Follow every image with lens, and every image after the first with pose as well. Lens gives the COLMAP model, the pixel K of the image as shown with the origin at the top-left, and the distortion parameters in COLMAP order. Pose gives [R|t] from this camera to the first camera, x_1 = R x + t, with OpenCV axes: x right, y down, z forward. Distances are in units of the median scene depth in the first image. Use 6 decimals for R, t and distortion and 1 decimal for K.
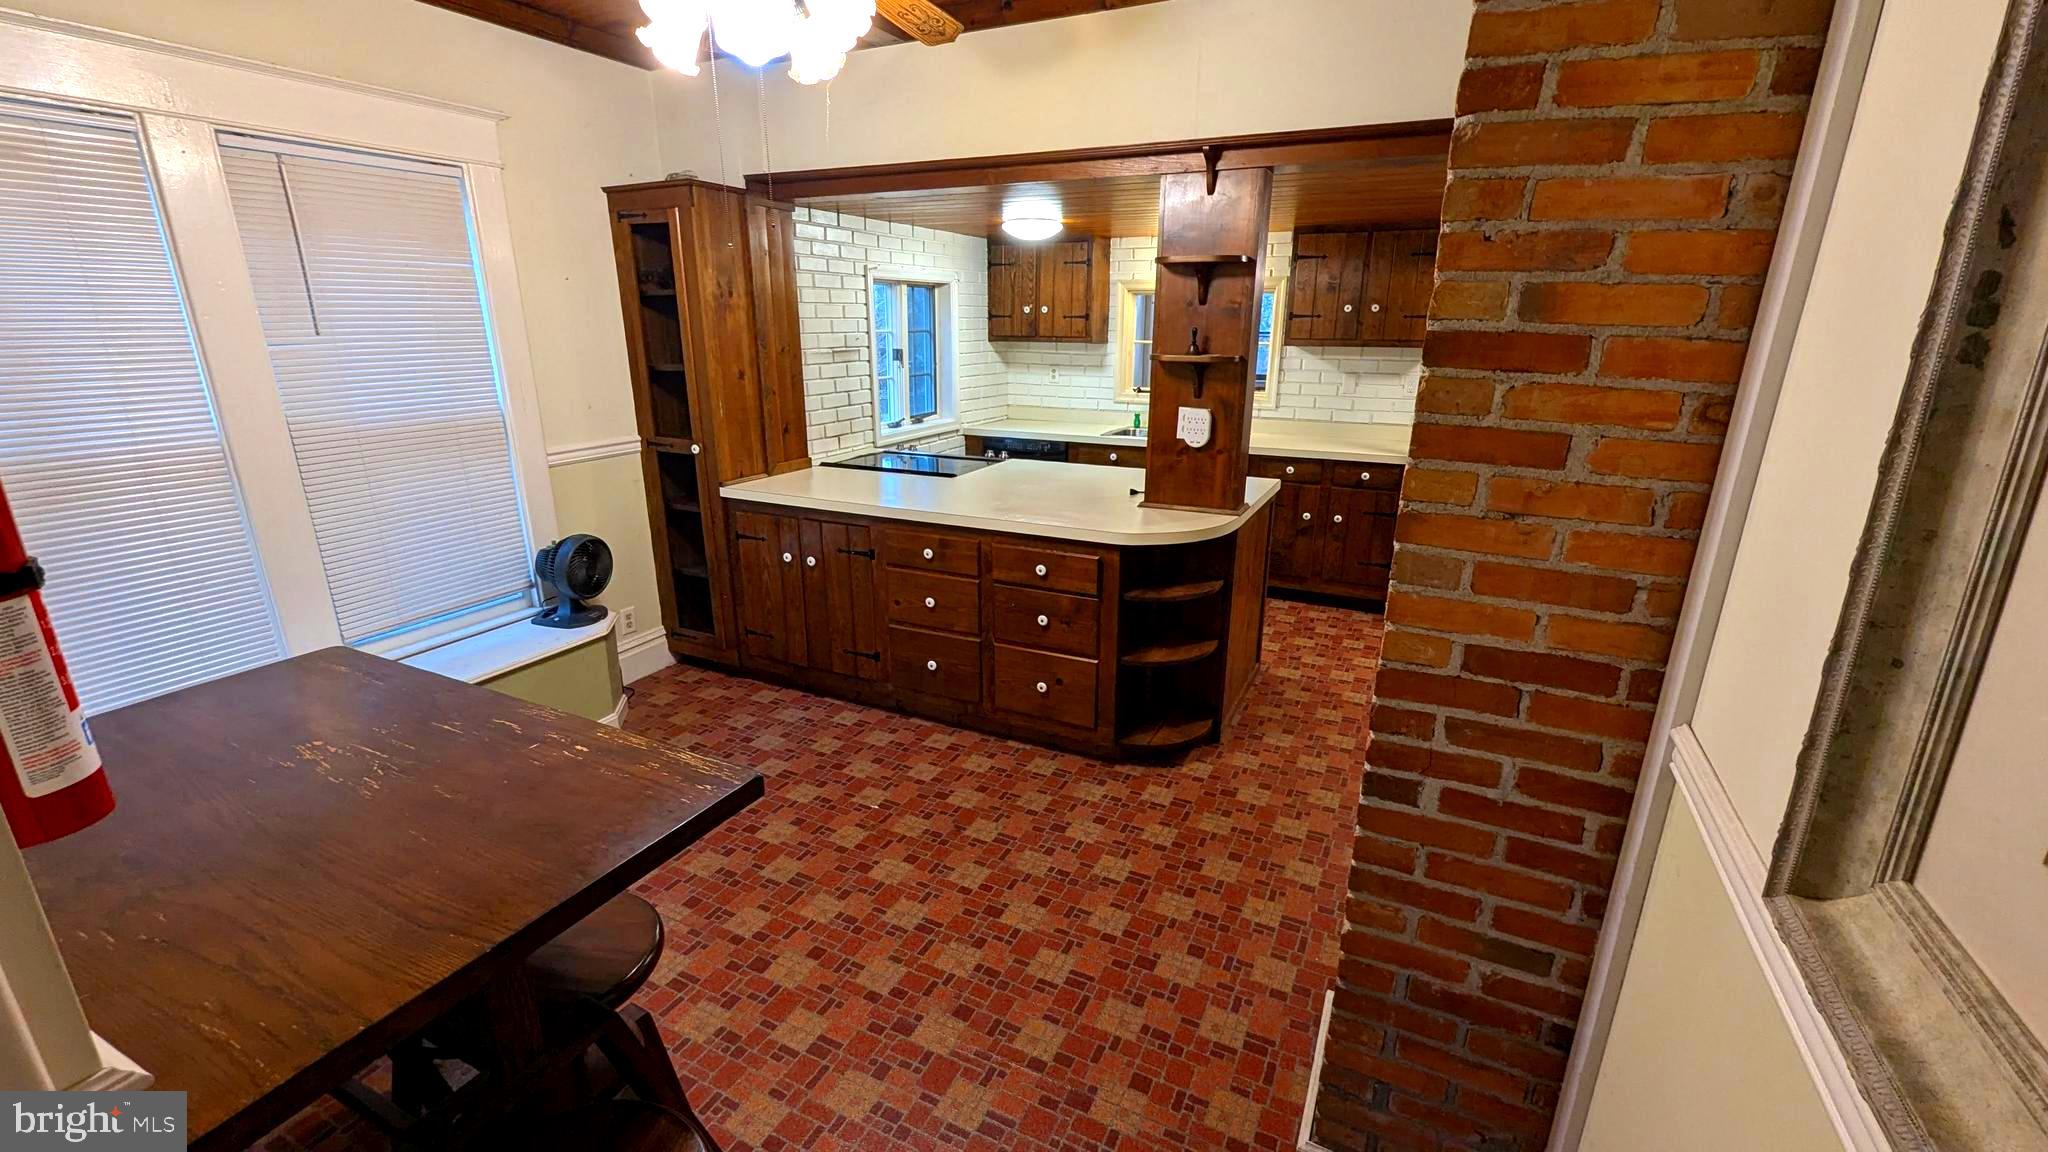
lens RADIAL K [[842.0, 0, 1030.6], [0, 842.0, 570.5], [0, 0, 1]] dist [-0.000526, -0.001160]
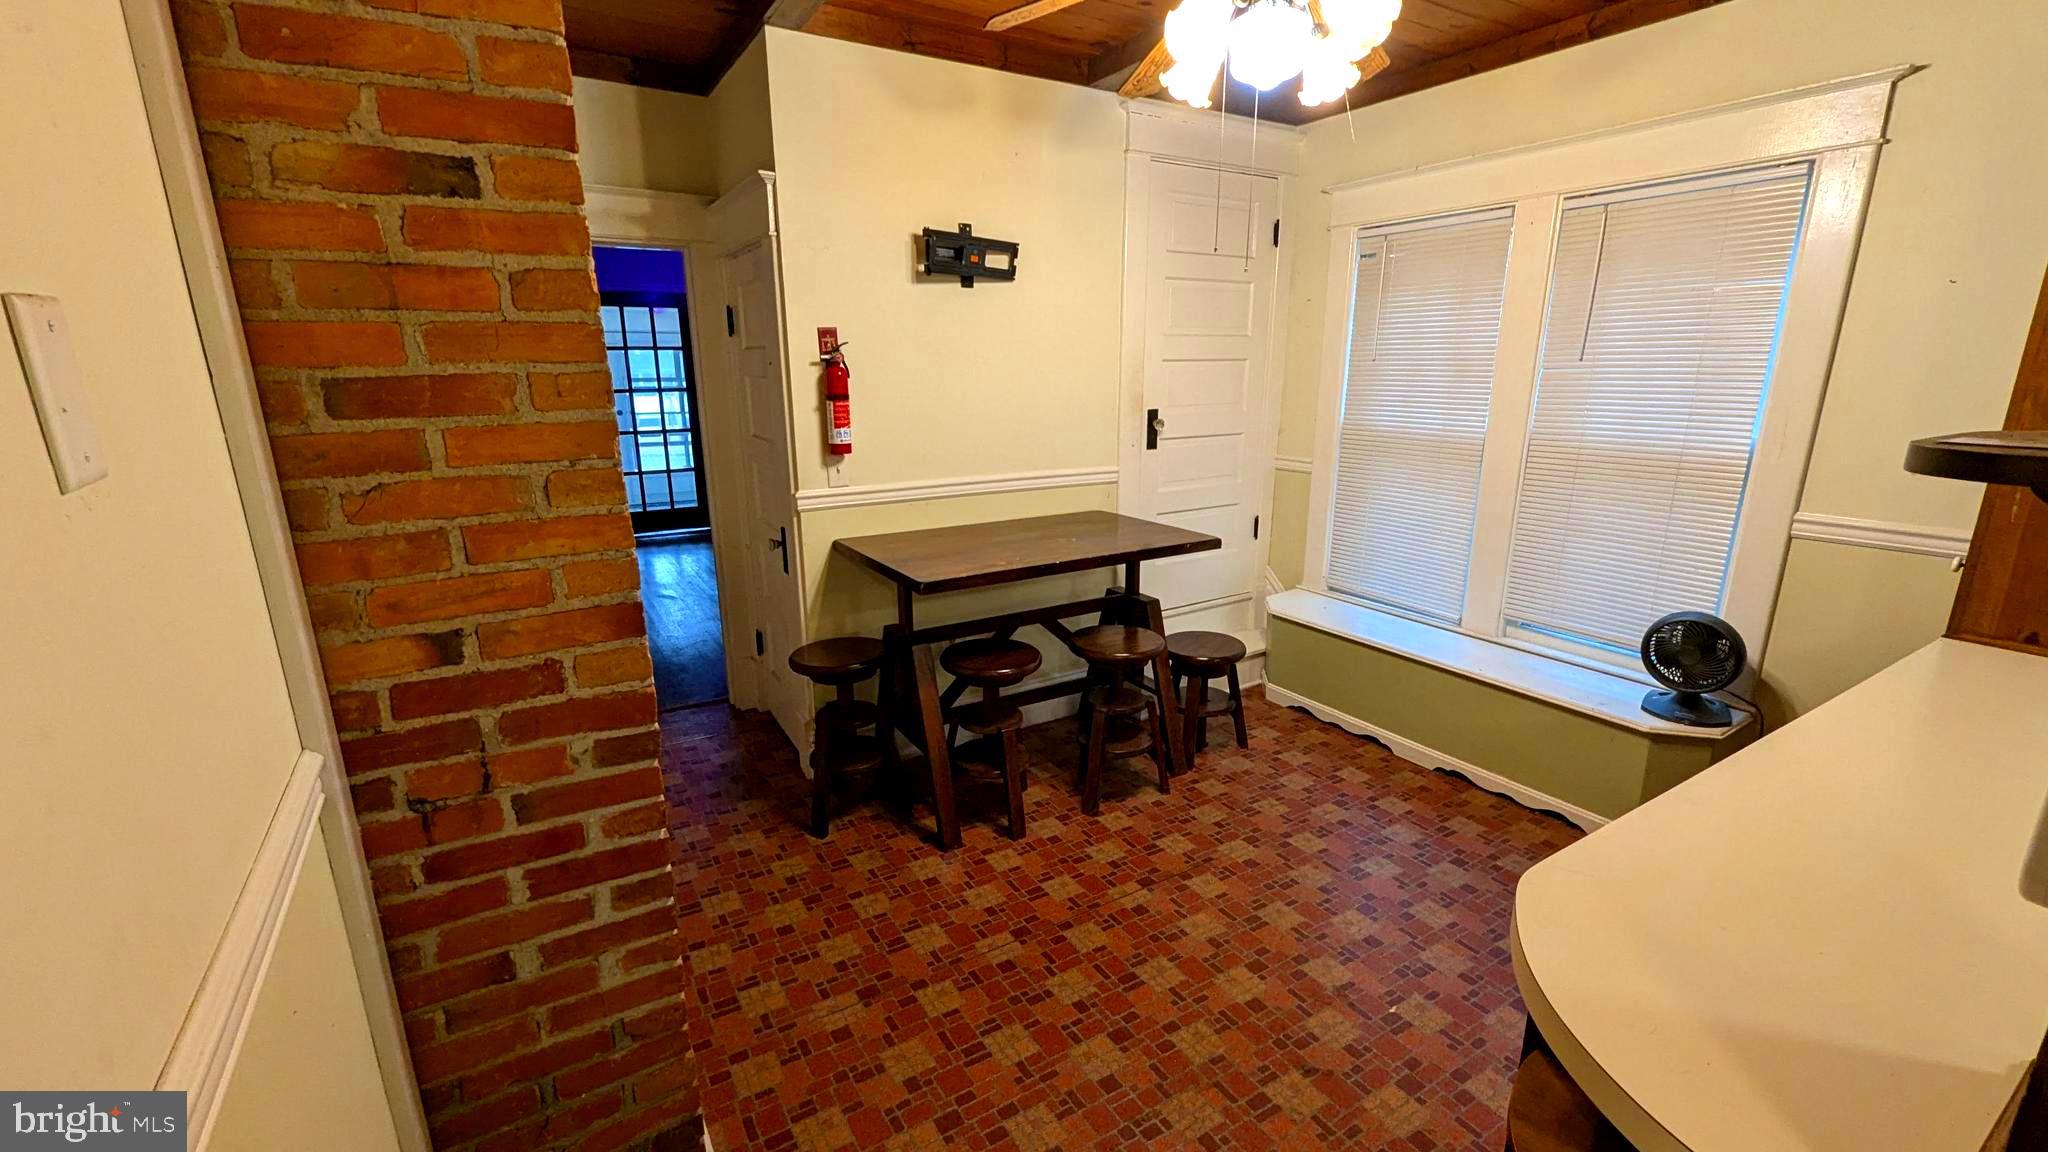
lens RADIAL K [[842.0, 0, 1027.2], [0, 842.0, 581.2], [0, 0, 1]] dist [-0.000526, -0.001160]
pose [[-0.530594, 0.207304, -0.821885, 0.446893], [-0.246624, 0.889924, 0.383682, -0.218976], [0.810954, 0.406276, -0.421062, 0.818943]]
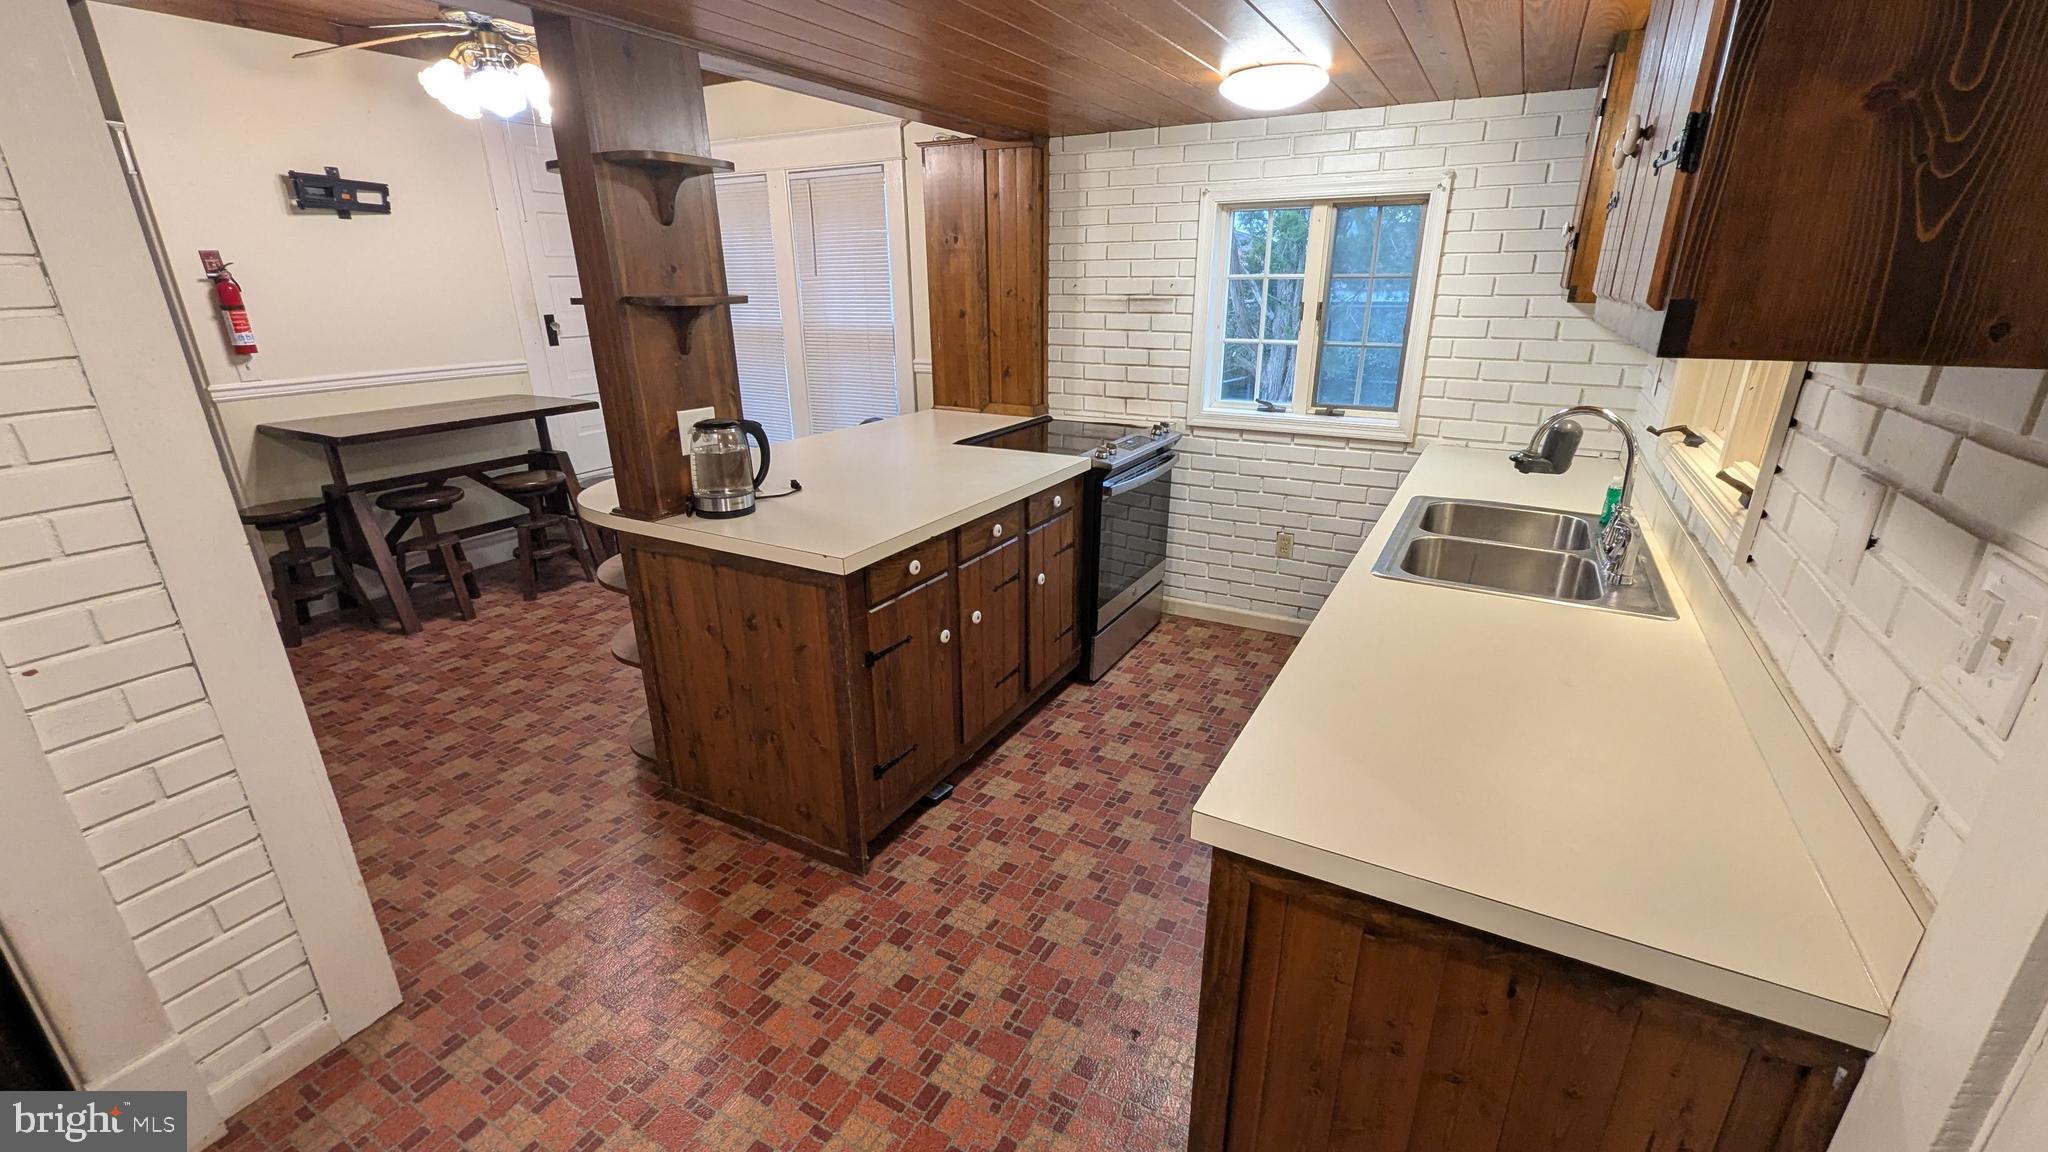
lens RADIAL K [[842.0, 0, 1031.4], [0, 842.0, 578.8], [0, 0, 1]] dist [-0.000526, -0.001160]
pose [[-0.048687, 0.329670, -0.942840, 0.914208], [-0.283998, 0.900428, 0.329506, -0.349620], [0.957588, 0.283807, 0.049786, 1.278025]]
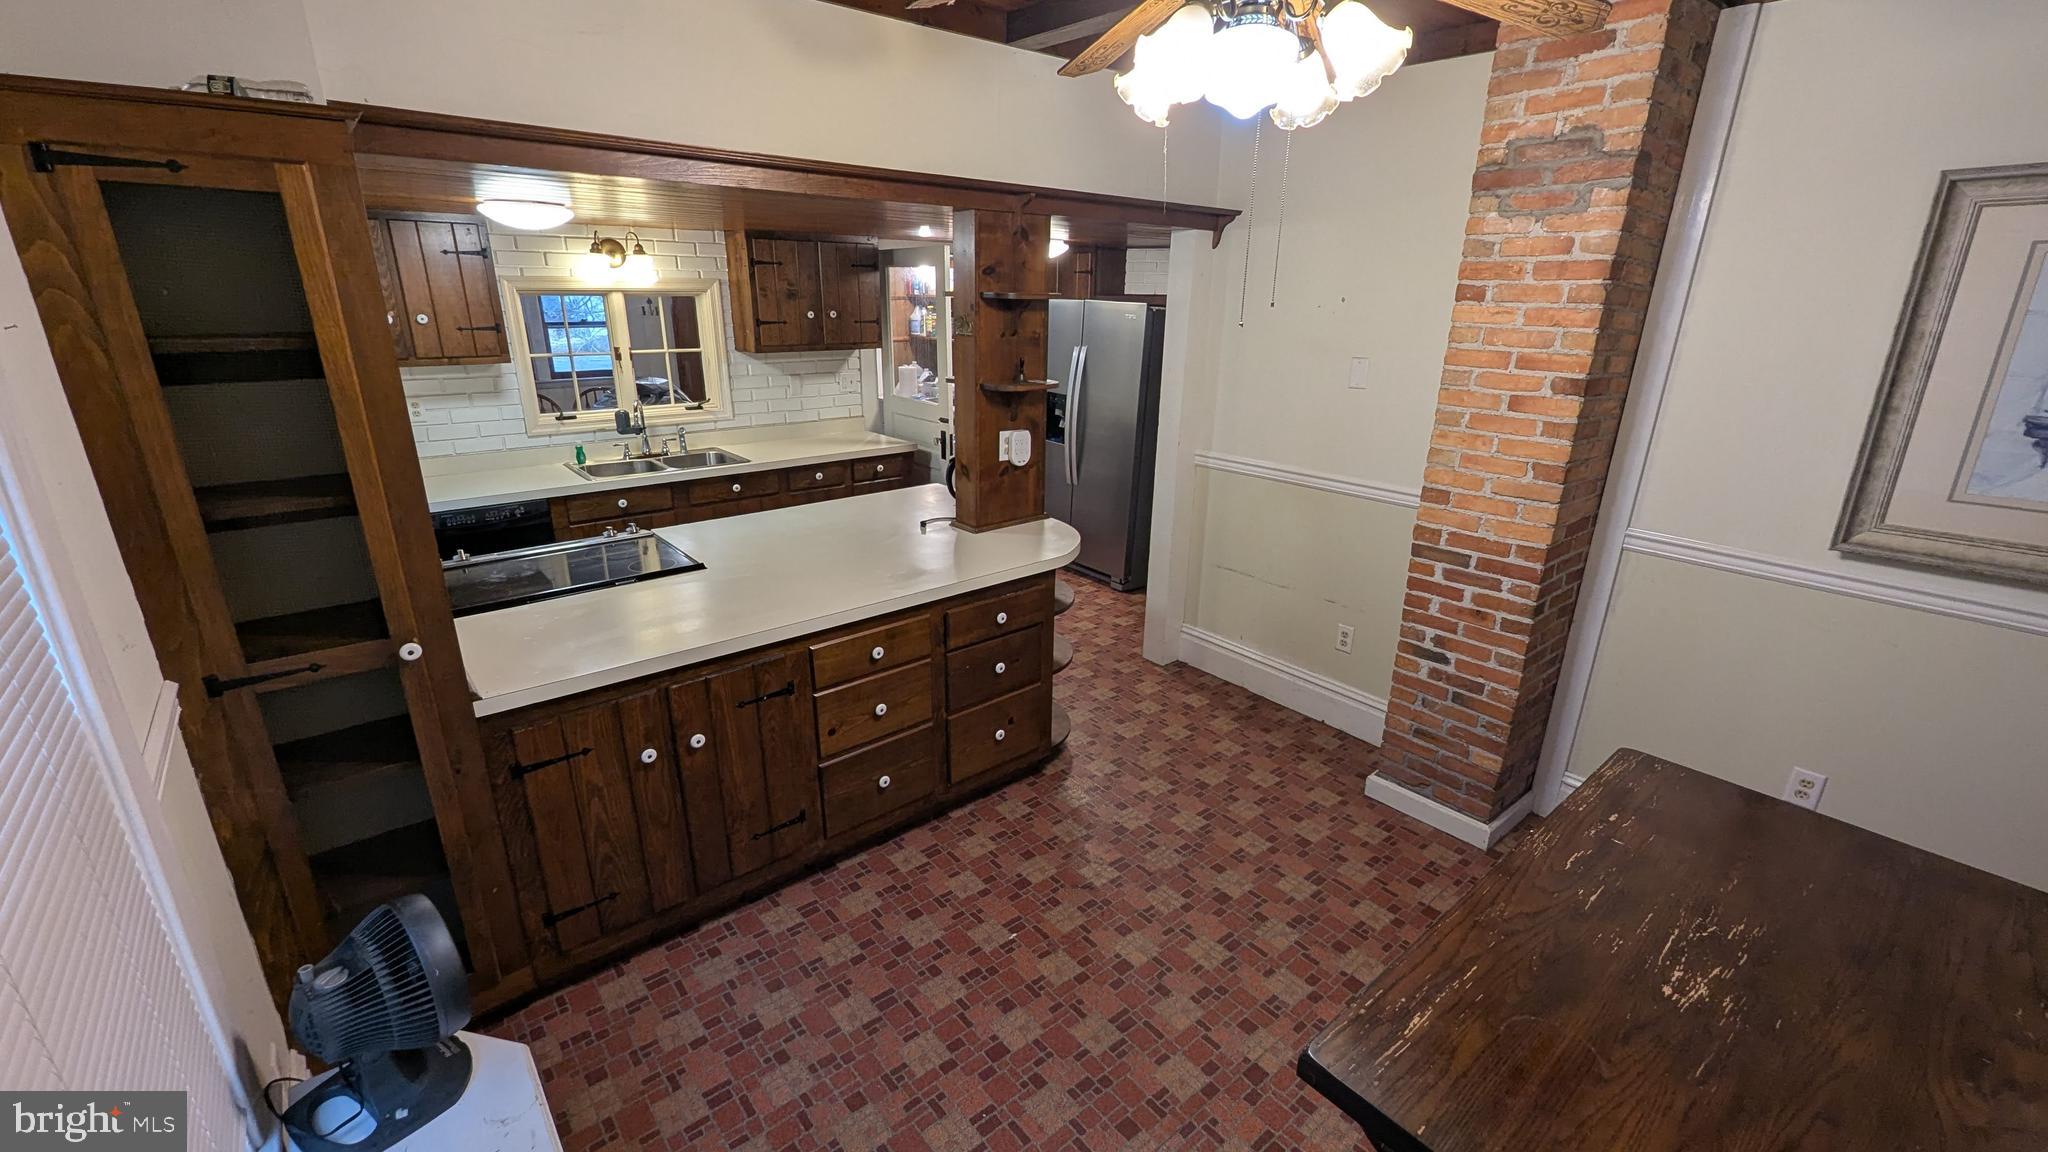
lens RADIAL K [[842.0, 0, 1017.2], [0, 842.0, 571.8], [0, 0, 1]] dist [-0.000526, -0.001160]
pose [[0.413605, -0.287779, 0.863779, -0.747966], [0.250228, 0.948127, 0.196063, -0.220996], [-0.875396, 0.135049, 0.464160, 0.494828]]
